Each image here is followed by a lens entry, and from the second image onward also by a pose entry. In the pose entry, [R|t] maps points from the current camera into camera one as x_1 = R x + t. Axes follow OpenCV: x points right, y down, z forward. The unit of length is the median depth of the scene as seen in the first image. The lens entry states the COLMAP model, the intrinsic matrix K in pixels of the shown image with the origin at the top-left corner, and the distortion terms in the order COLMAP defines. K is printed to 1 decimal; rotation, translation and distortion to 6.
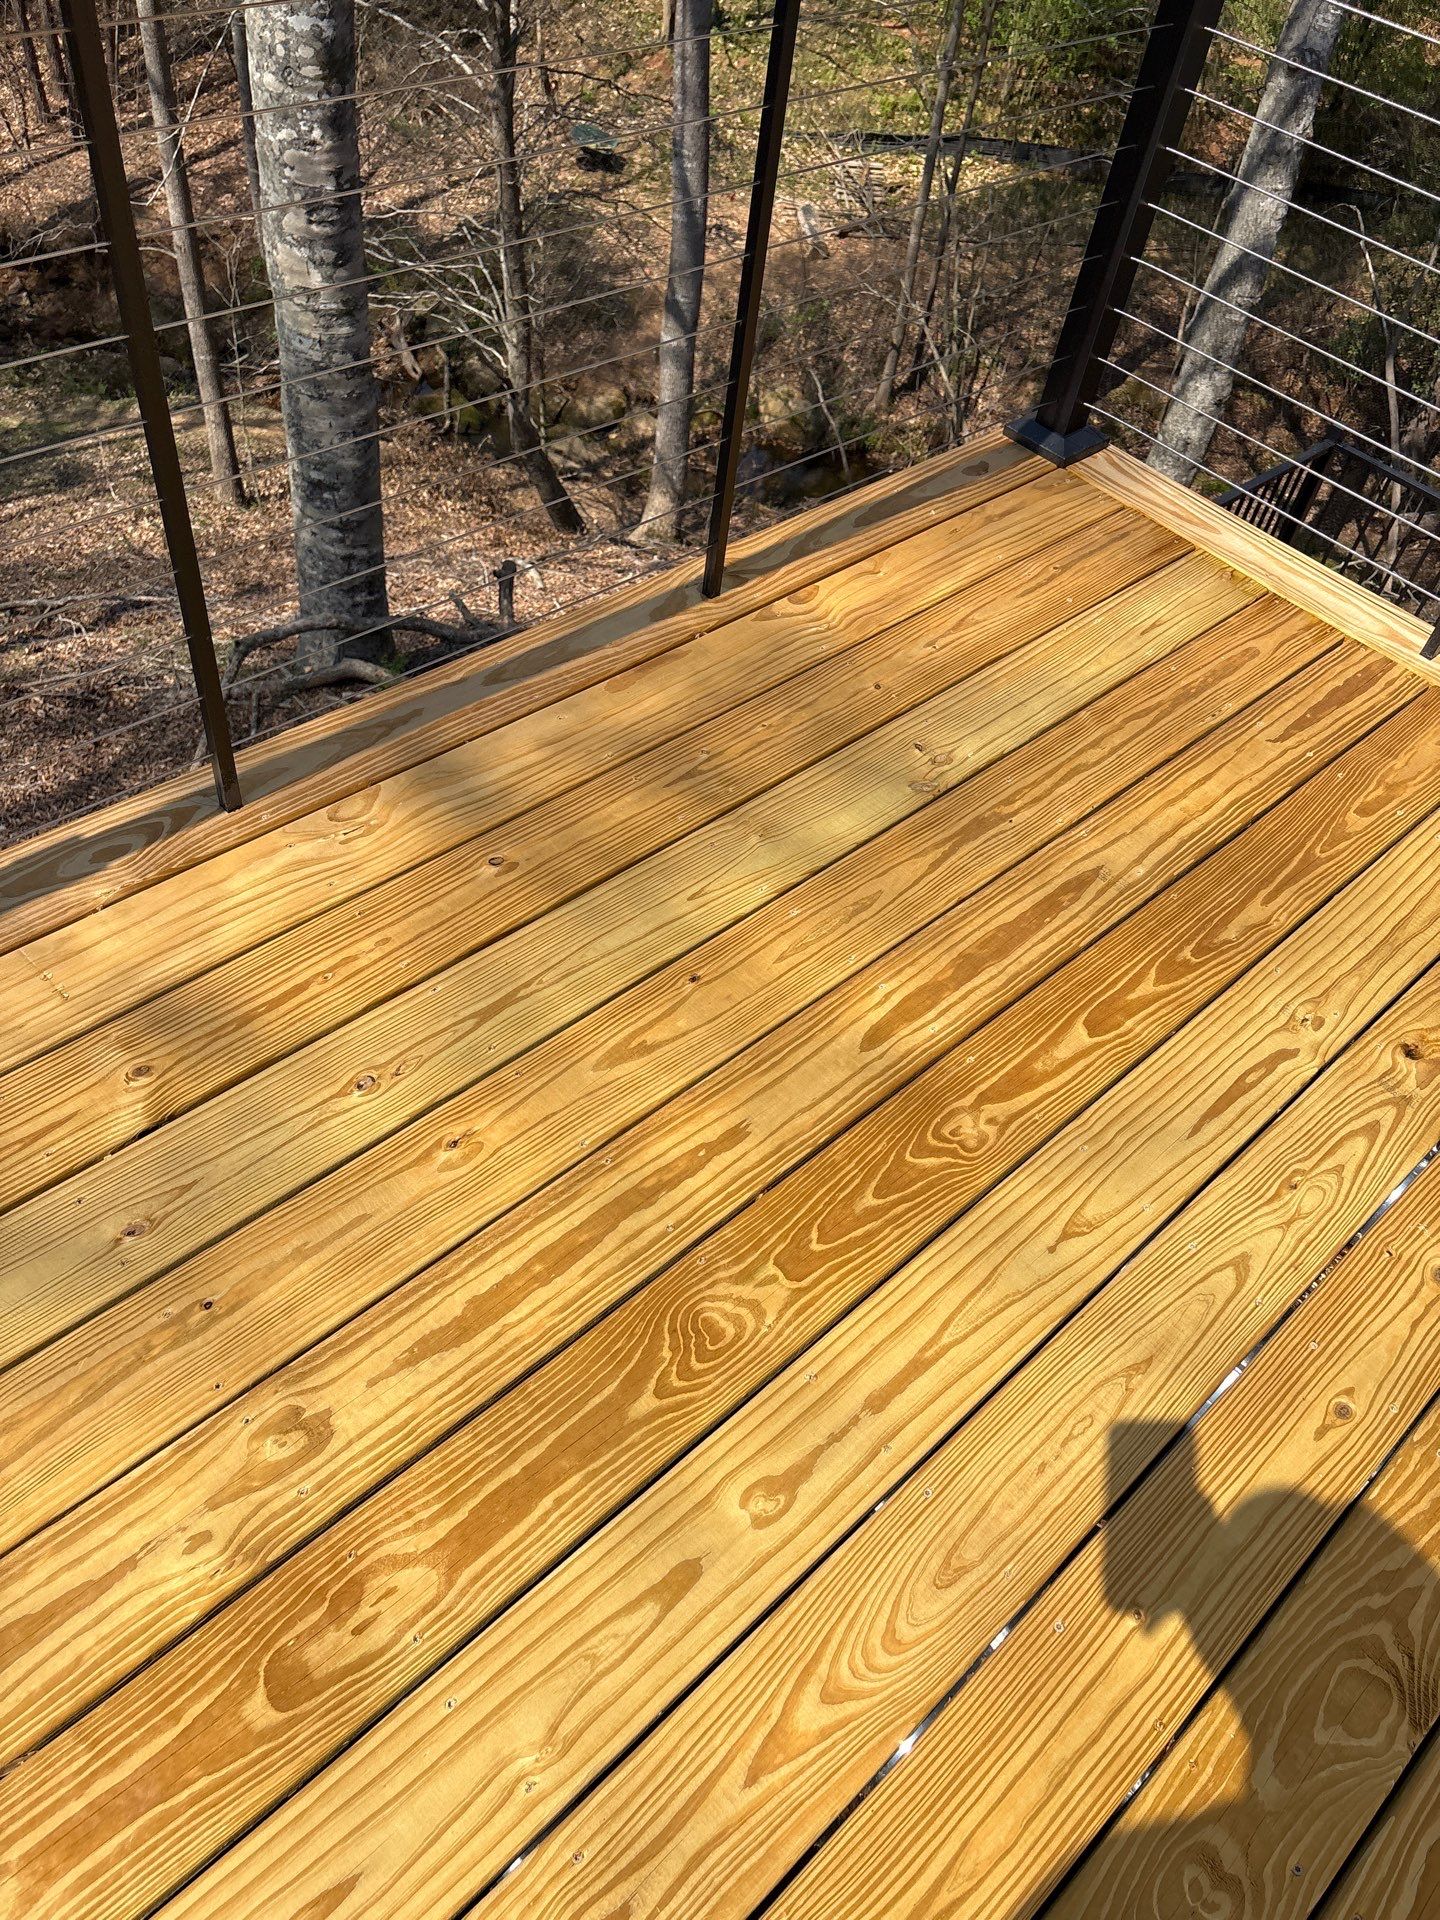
lens RADIAL K [[1416.6, 0, 720.0], [0, 1416.6, 960.0], [0, 0, 1]] dist [0.039055, -0.004044]
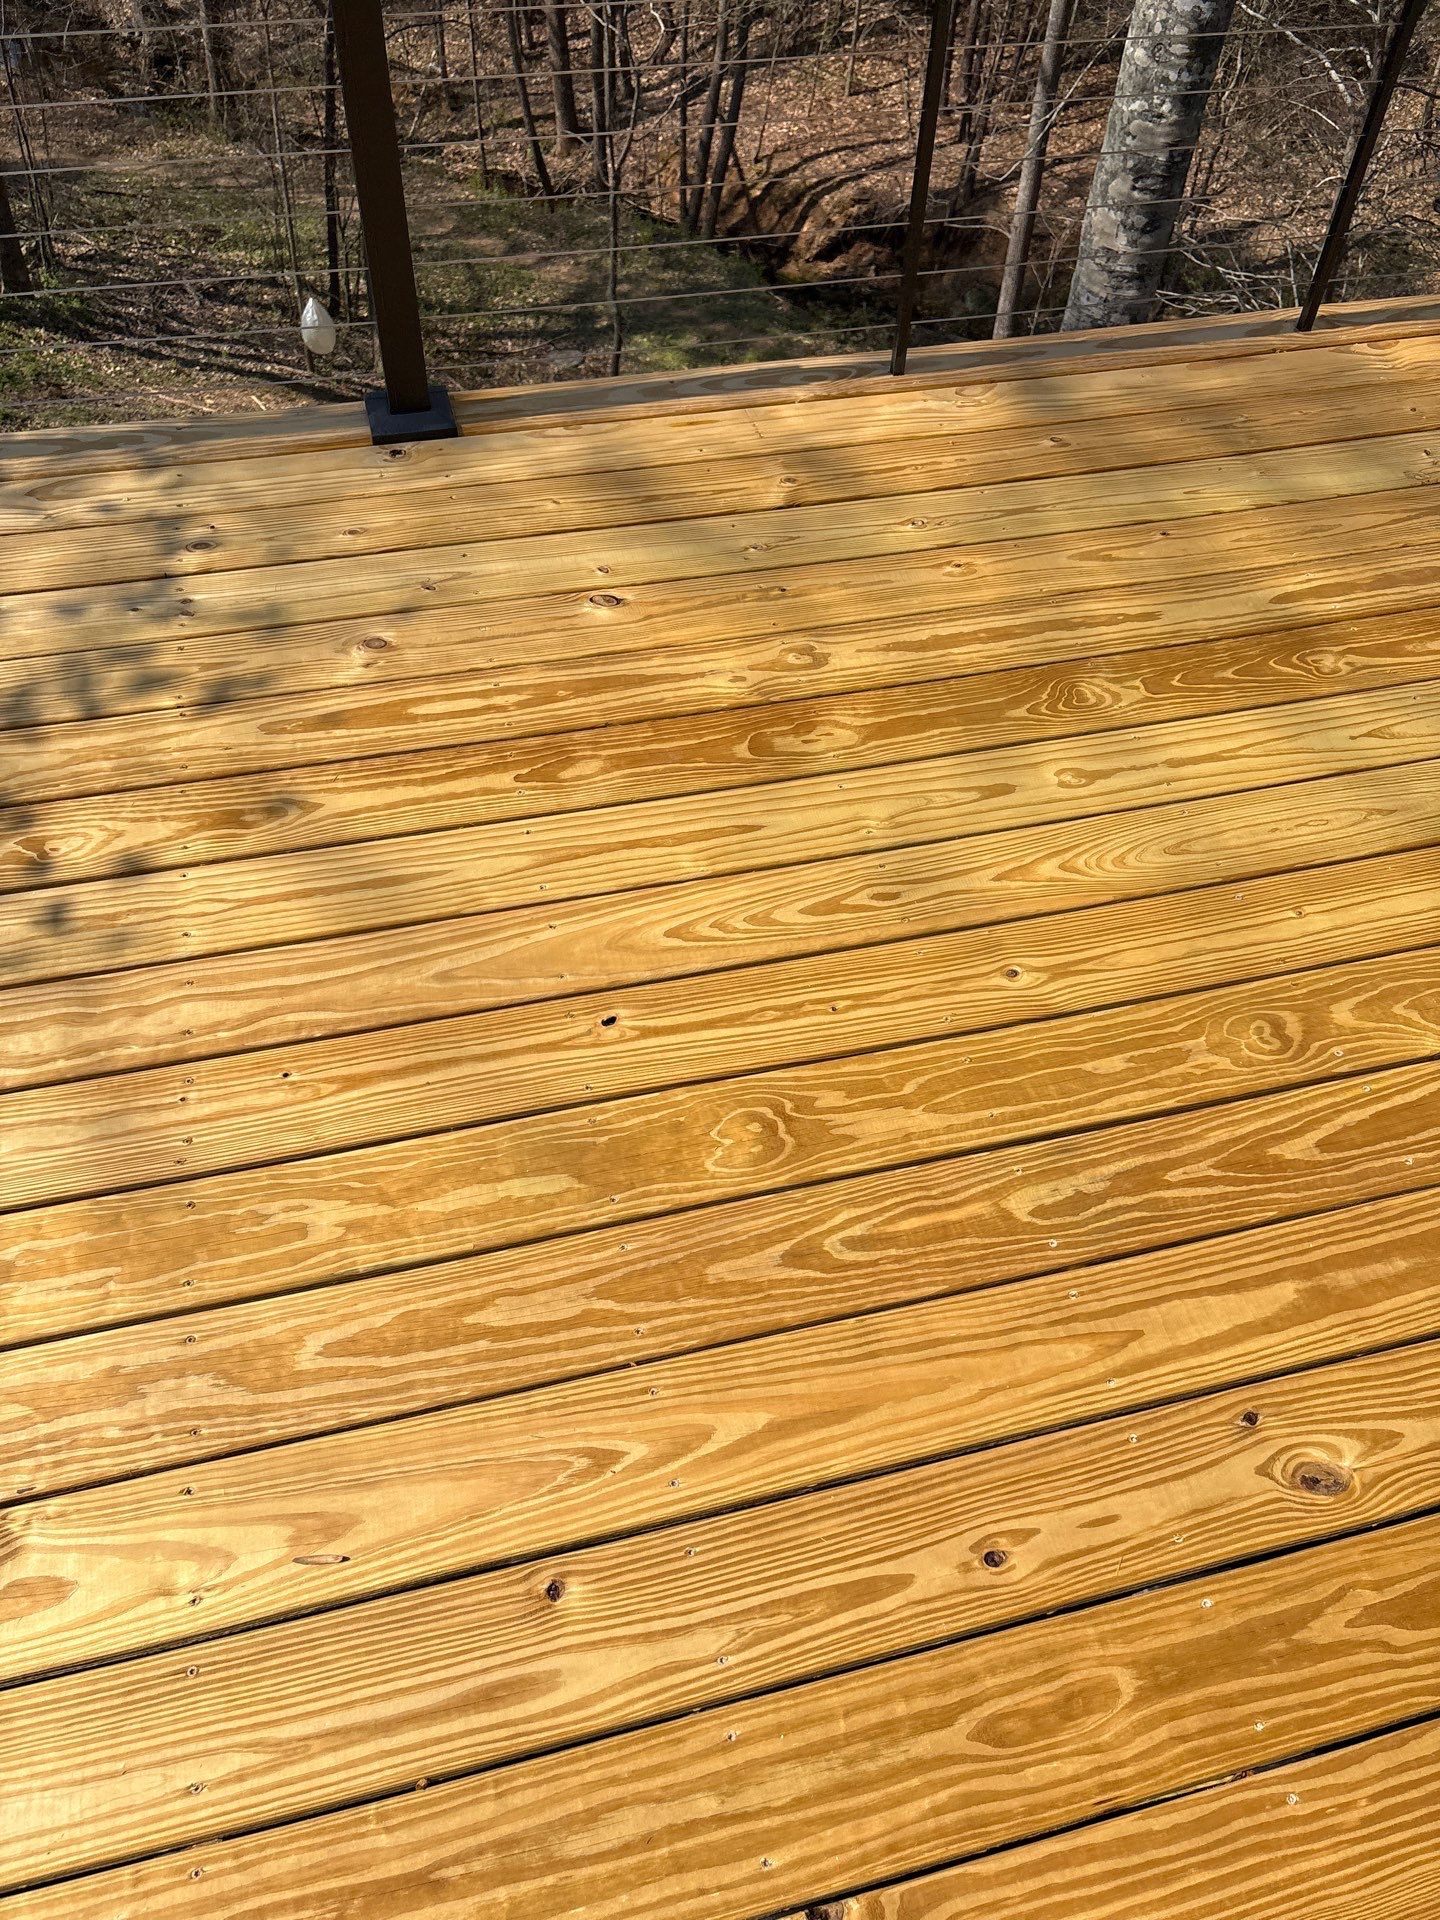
lens RADIAL K [[1466.2, 0, 720.0], [0, 1466.2, 960.0], [0, 0, 1]] dist [0.040833, -0.038115]
pose [[0.866029, 0.314878, -0.388389, 0.279519], [-0.329808, 0.943584, 0.029585, 0.479971], [0.375793, 0.102472, 0.921021, -0.402678]]
